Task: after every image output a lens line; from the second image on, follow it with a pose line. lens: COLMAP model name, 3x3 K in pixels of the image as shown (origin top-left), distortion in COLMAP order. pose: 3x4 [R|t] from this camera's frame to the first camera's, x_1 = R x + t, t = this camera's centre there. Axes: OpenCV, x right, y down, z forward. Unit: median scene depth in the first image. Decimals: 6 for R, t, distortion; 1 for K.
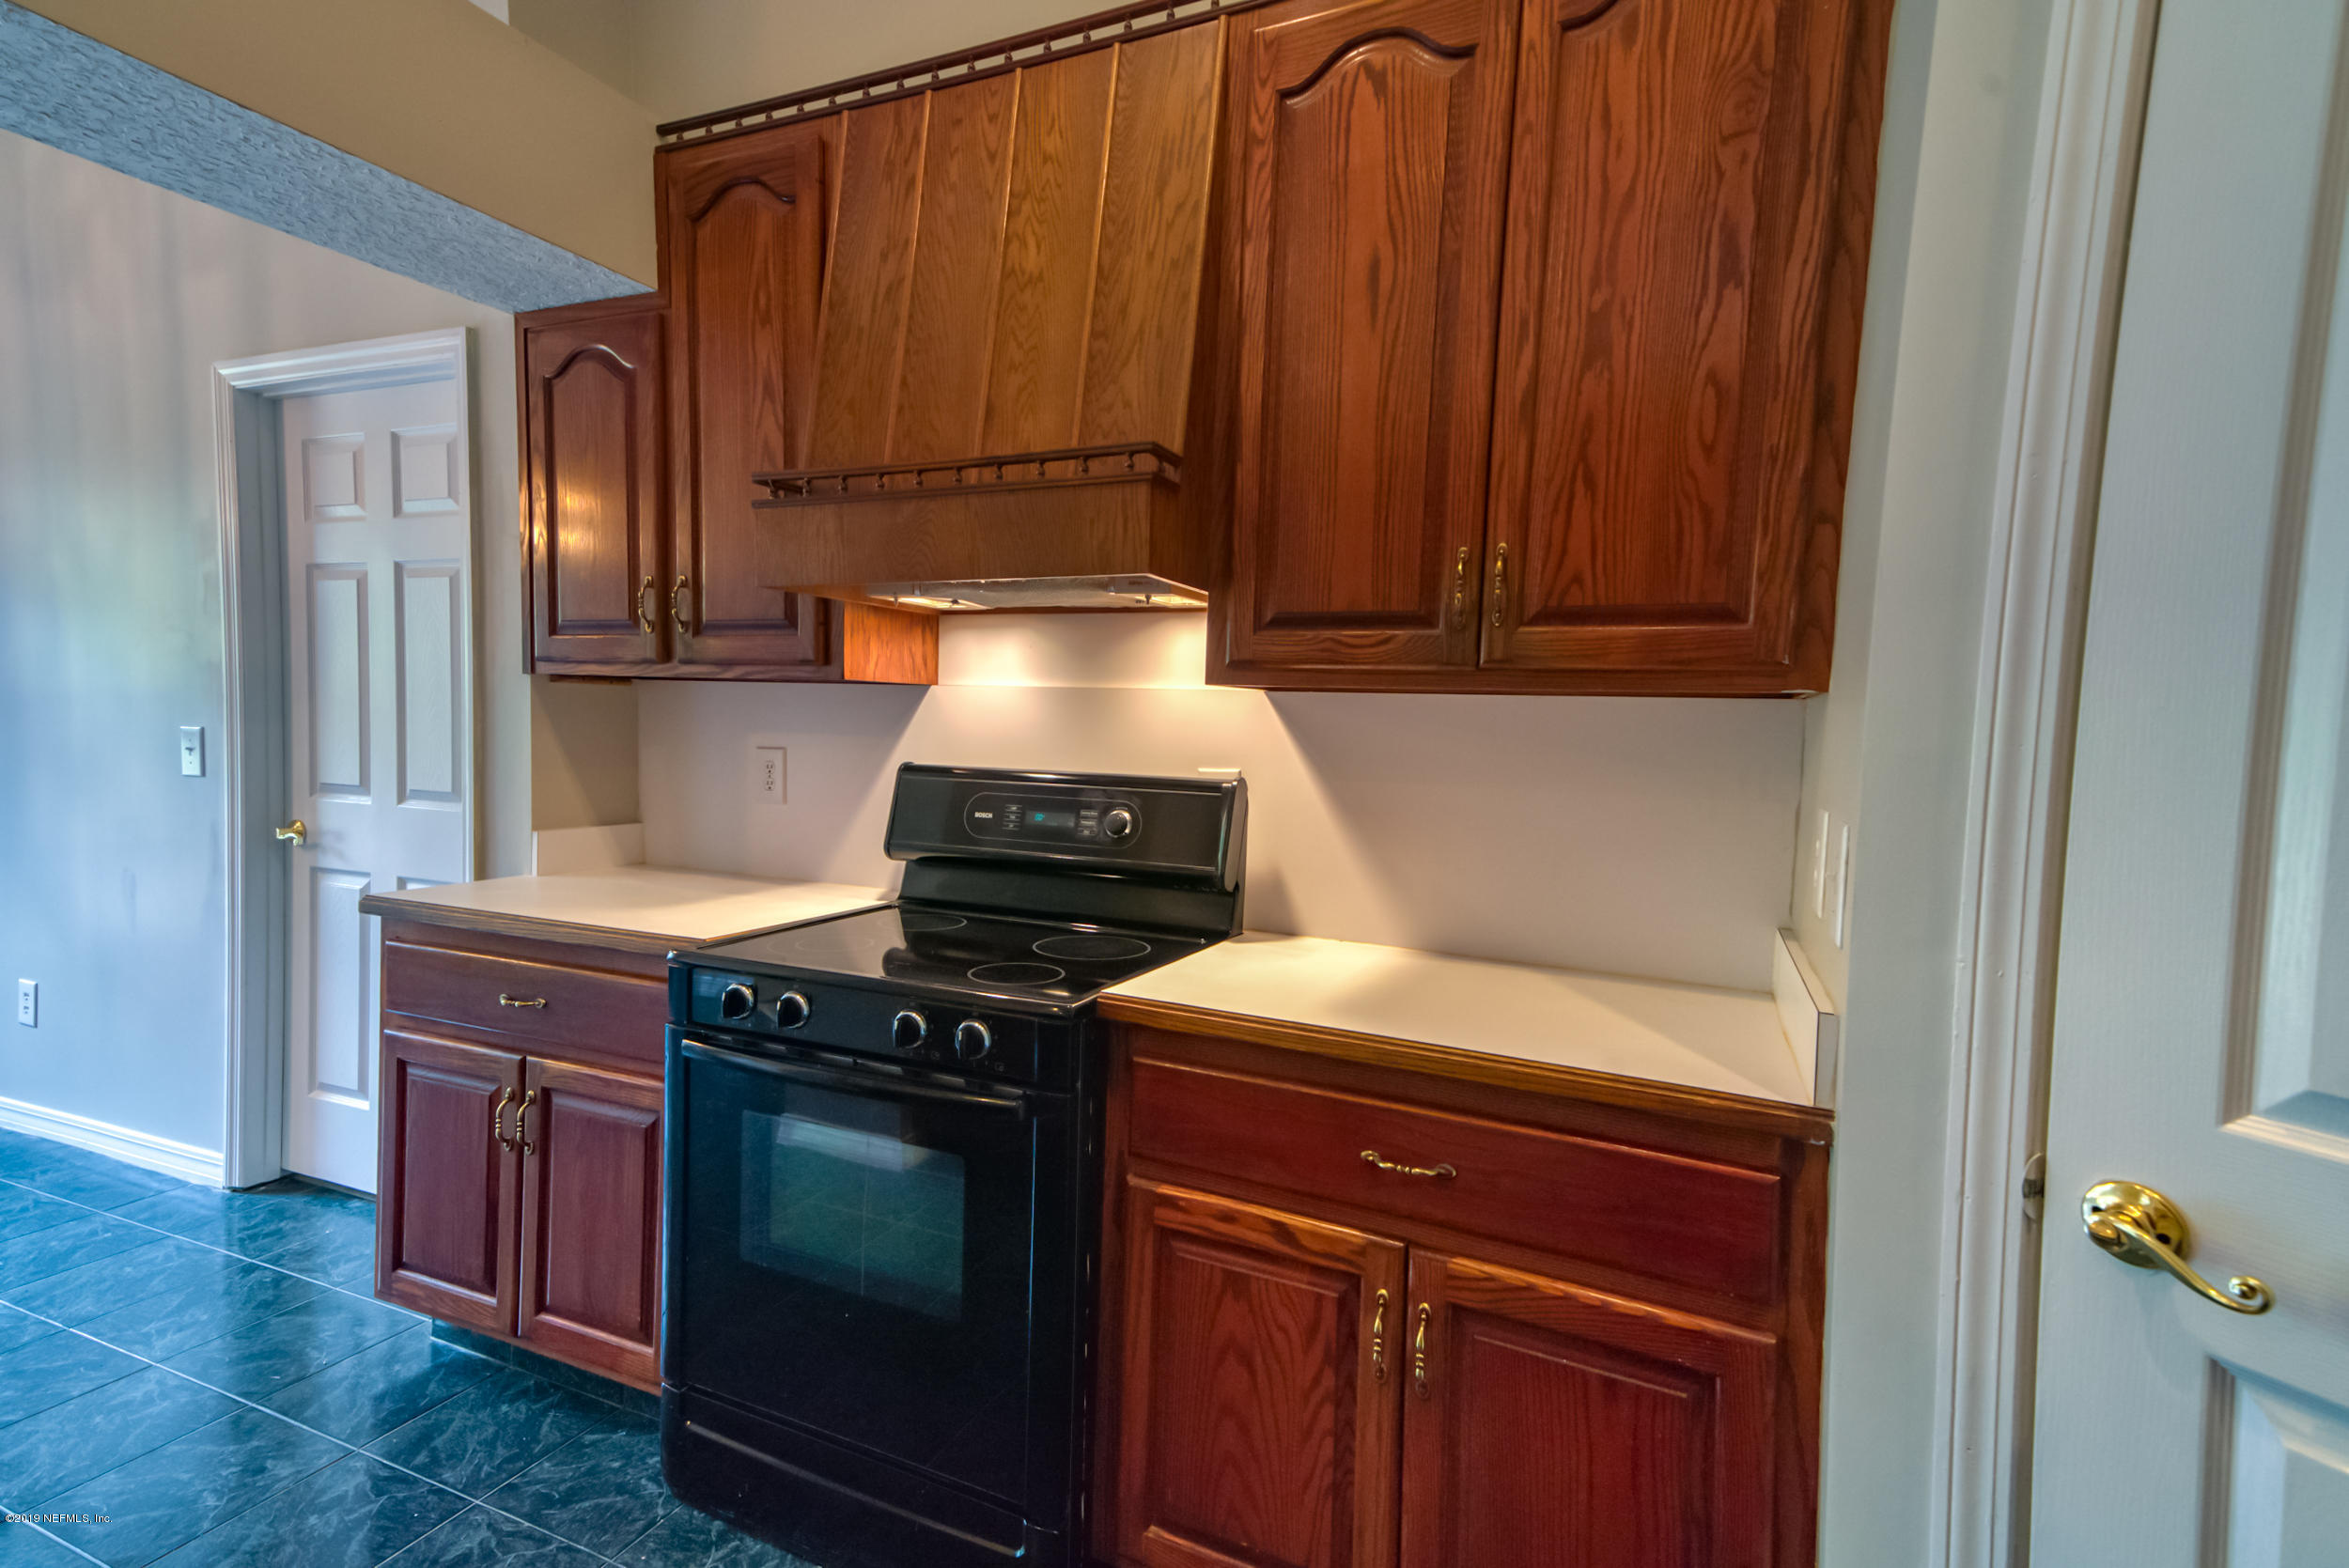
lens RADIAL K [[1143.9, 0, 1174.5], [0, 1143.9, 784.0], [0, 0, 1]] dist [0.070046, 0.000042]
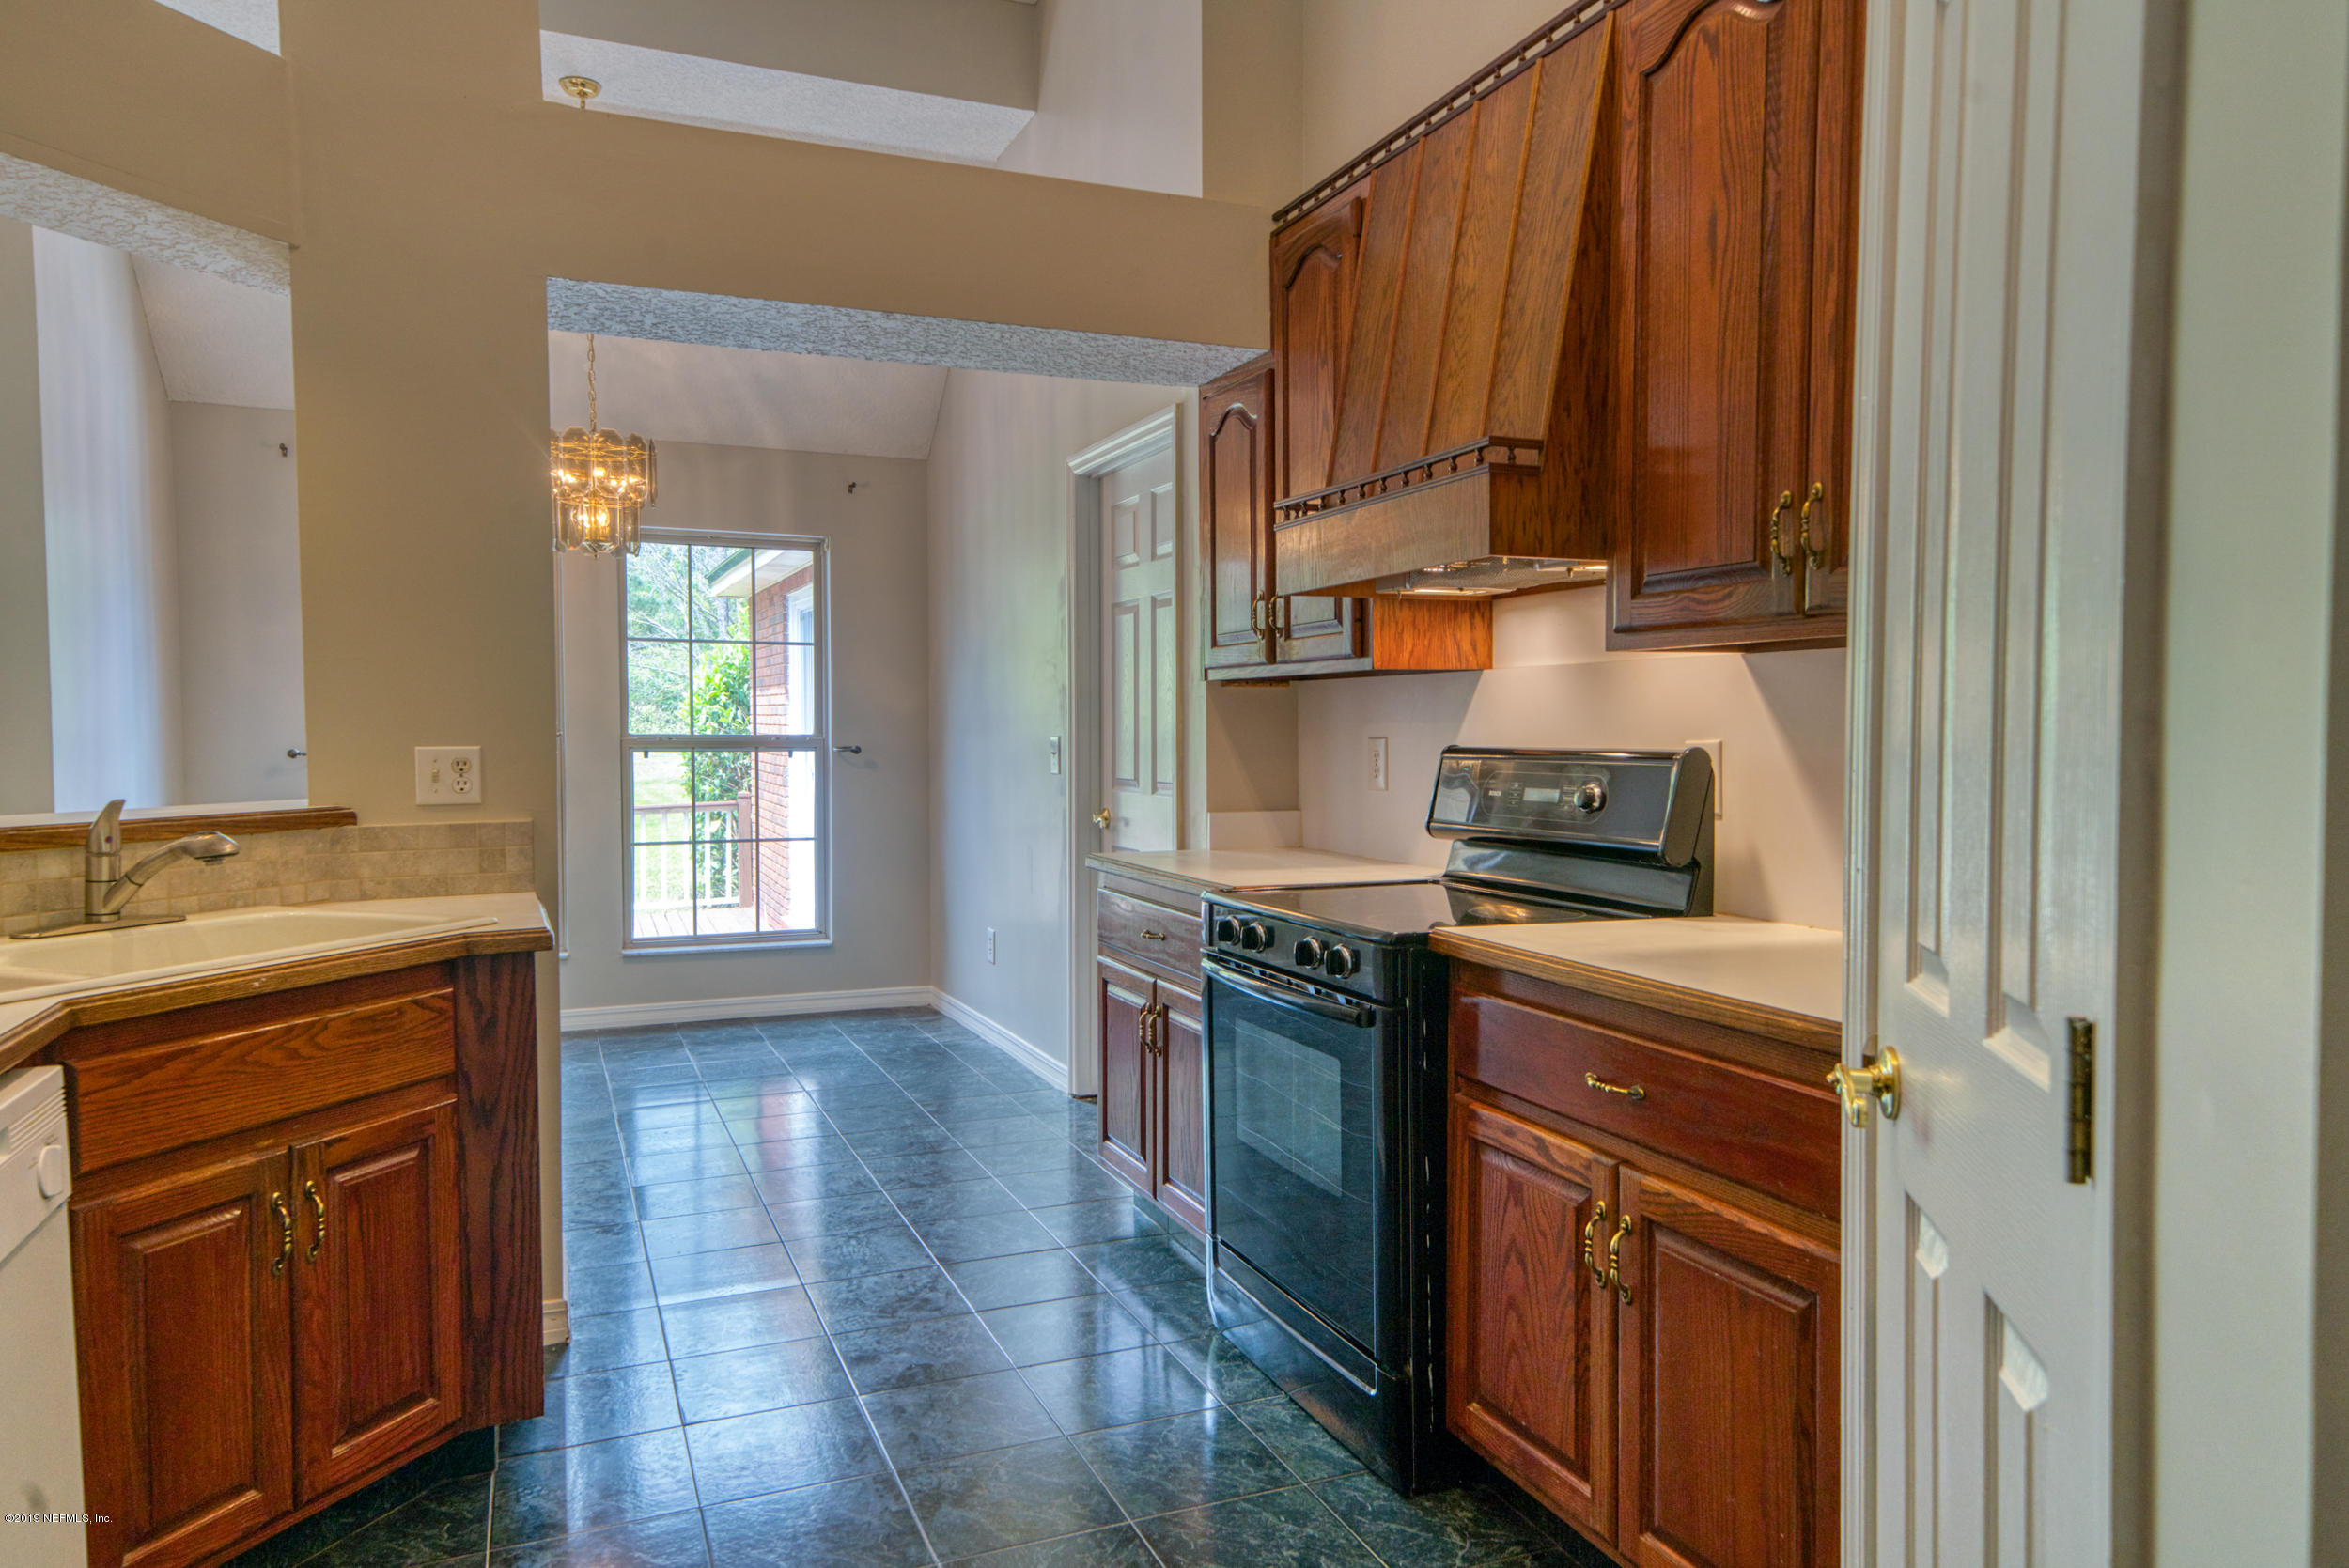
lens RADIAL K [[1528.4, 0, 1153.6], [0, 1528.4, 783.8], [0, 0, 1]] dist [0.049917, 0.001542]
pose [[0.739000, -0.006953, -0.673669, 0.629459], [-0.009550, 0.999738, -0.020795, 0.060832], [0.673638, 0.021801, 0.738740, -0.259923]]
